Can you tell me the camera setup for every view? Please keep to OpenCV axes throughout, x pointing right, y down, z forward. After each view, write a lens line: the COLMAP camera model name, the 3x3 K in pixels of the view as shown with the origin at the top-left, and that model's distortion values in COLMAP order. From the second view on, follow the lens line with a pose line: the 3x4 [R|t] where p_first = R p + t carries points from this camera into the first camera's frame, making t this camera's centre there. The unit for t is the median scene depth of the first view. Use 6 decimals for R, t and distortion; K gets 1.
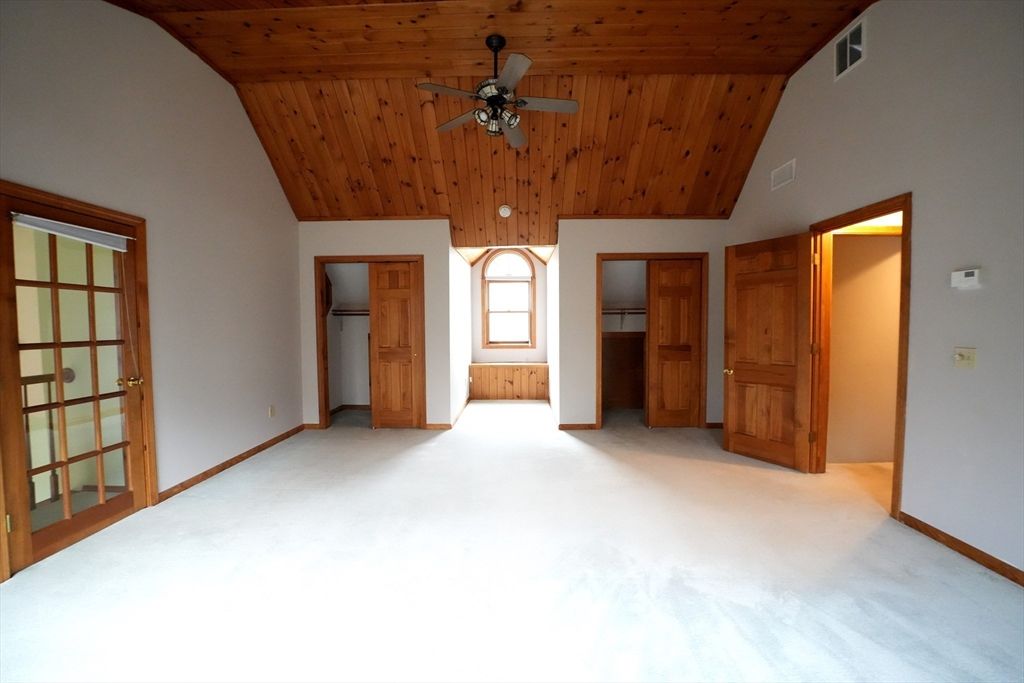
lens RADIAL K [[408.1, 0, 508.5], [0, 408.1, 340.8], [0, 0, 1]] dist [-0.025475, 0.000426]
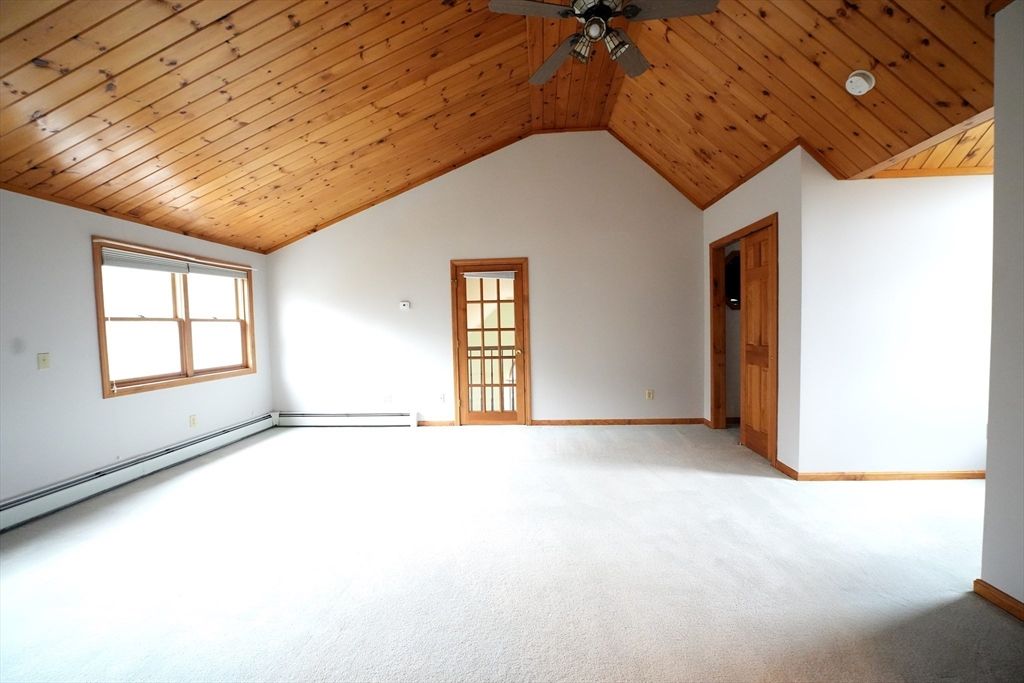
lens RADIAL K [[408.1, 0, 508.5], [0, 408.1, 340.8], [0, 0, 1]] dist [-0.025475, 0.000426]
pose [[-0.056131, 0.050400, -0.997150, 0.855867], [-0.020552, 0.998455, 0.051623, -0.038253], [0.998212, 0.023391, -0.055009, 1.028768]]
